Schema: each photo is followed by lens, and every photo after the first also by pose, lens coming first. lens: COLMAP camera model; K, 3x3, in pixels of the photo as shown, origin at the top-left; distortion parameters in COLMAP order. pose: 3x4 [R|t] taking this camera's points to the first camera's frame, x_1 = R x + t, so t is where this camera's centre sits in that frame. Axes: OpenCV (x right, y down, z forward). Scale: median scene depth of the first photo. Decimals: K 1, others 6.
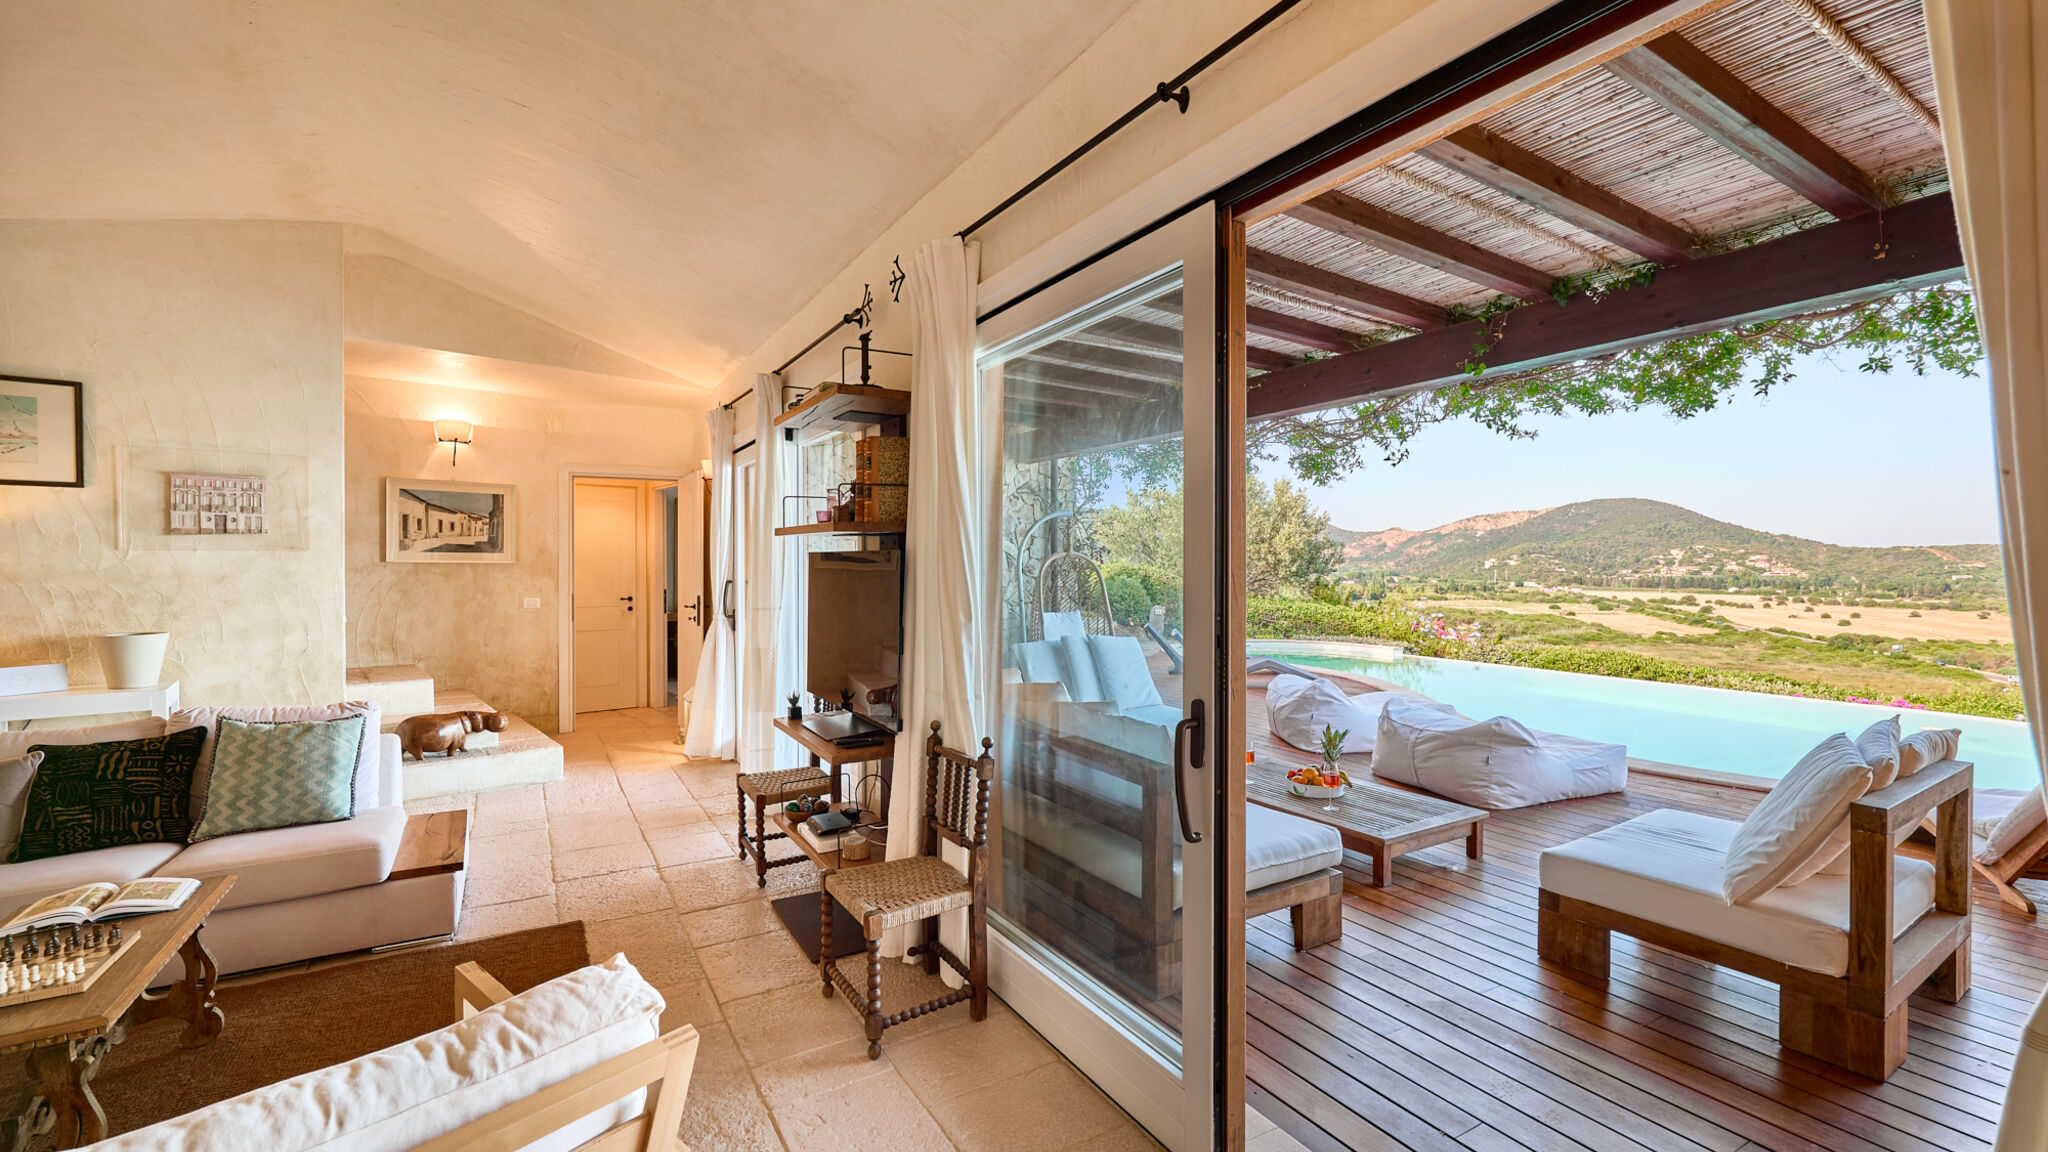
lens RADIAL K [[836.6, 0, 1036.3], [0, 836.6, 573.7], [0, 0, 1]] dist [0.001137, -0.000313]
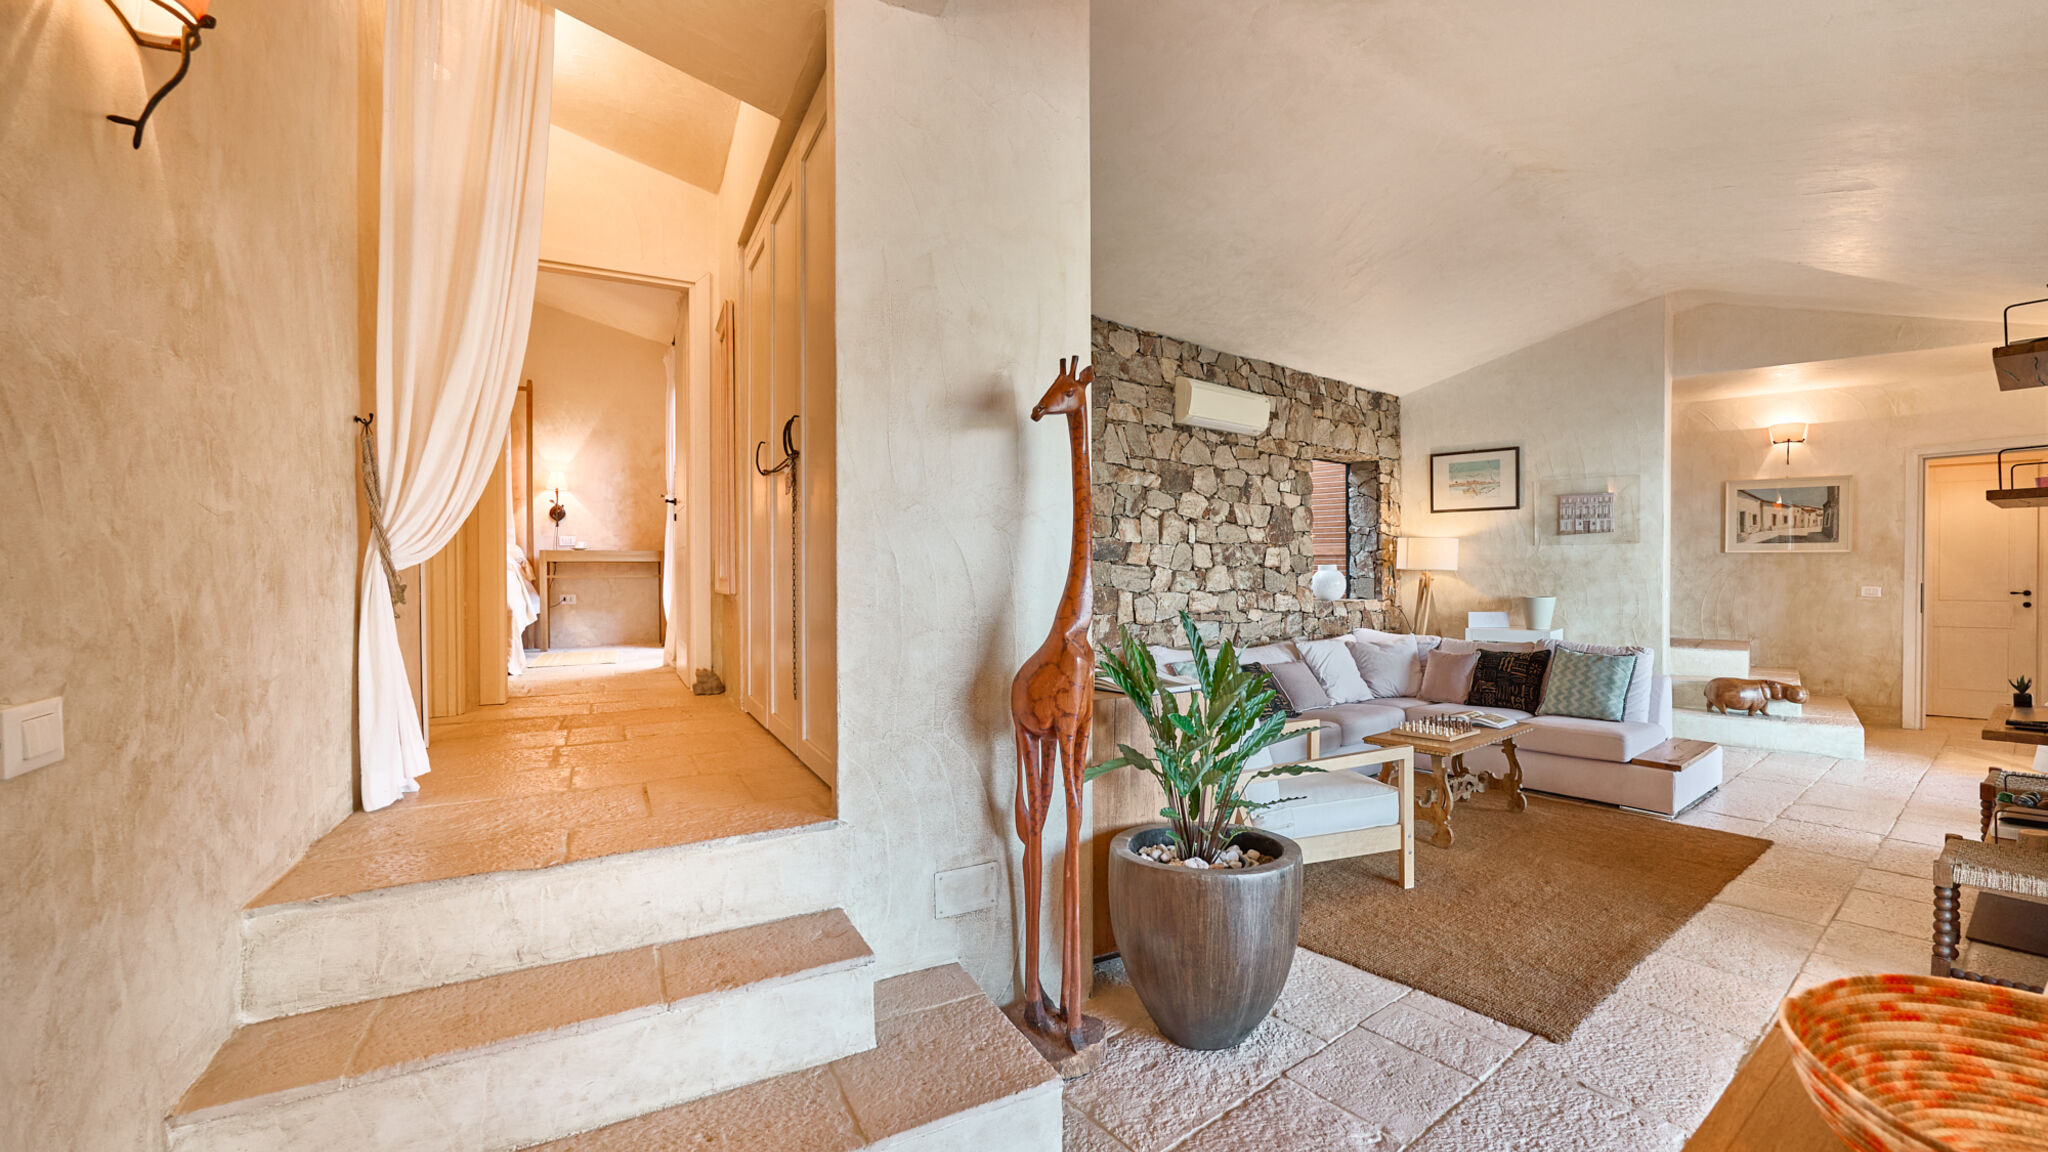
lens RADIAL K [[836.6, 0, 1030.7], [0, 836.6, 571.6], [0, 0, 1]] dist [0.001137, -0.000313]
pose [[0.107672, 0.003567, -0.994180, 0.344254], [-0.010144, 0.999945, 0.002489, 0.023051], [0.994135, 0.009817, 0.107703, -0.124073]]
